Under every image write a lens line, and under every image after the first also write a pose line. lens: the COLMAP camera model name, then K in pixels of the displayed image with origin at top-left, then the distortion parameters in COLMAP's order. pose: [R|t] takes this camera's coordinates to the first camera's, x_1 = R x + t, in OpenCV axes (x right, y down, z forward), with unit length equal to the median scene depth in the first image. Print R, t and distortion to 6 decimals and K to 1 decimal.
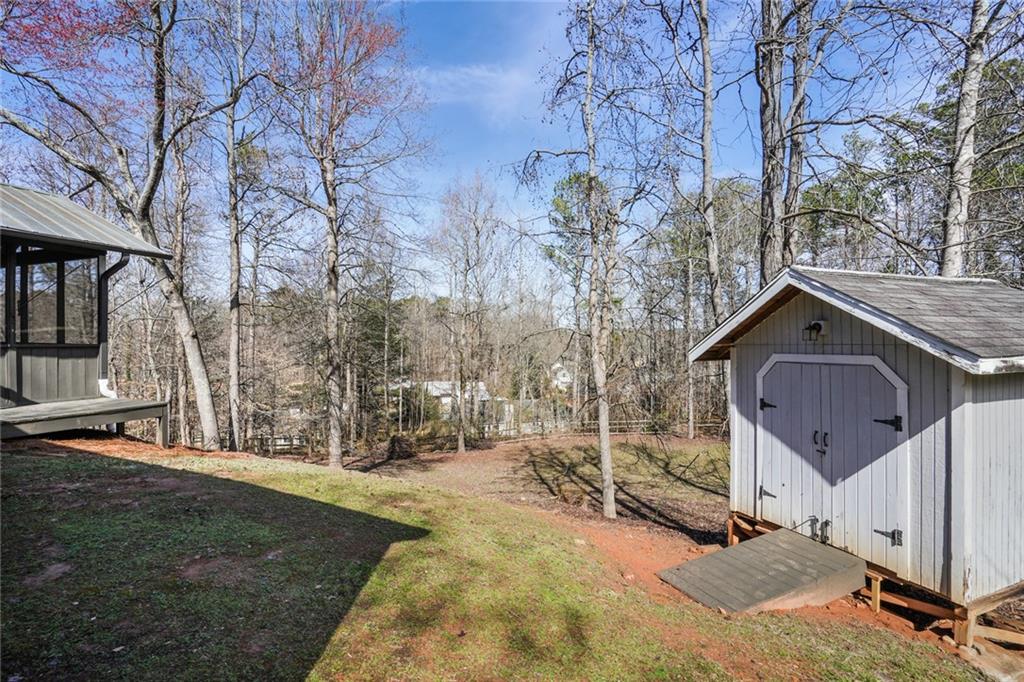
lens RADIAL K [[475.3, 0, 504.7], [0, 475.3, 338.4], [0, 0, 1]] dist [-0.056164, 0.022518]
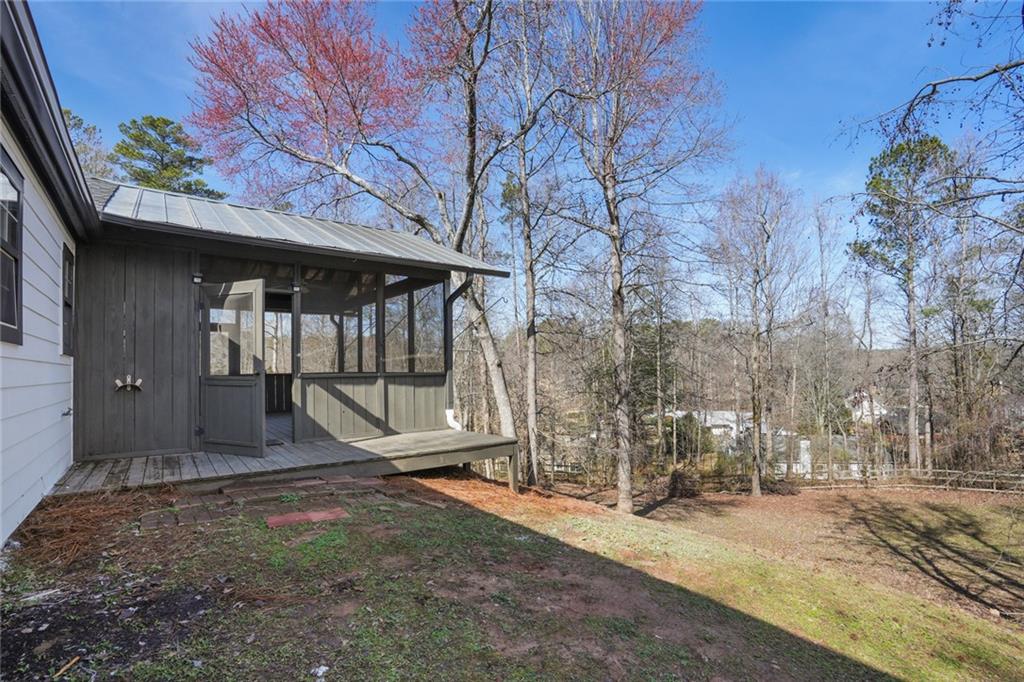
lens RADIAL K [[475.3, 0, 504.7], [0, 475.3, 338.4], [0, 0, 1]] dist [-0.056164, 0.022518]
pose [[0.868036, -0.050397, -0.493937, -0.104509], [0.022071, 0.997768, -0.063017, 0.002820], [0.496010, 0.043799, 0.867211, 0.076022]]
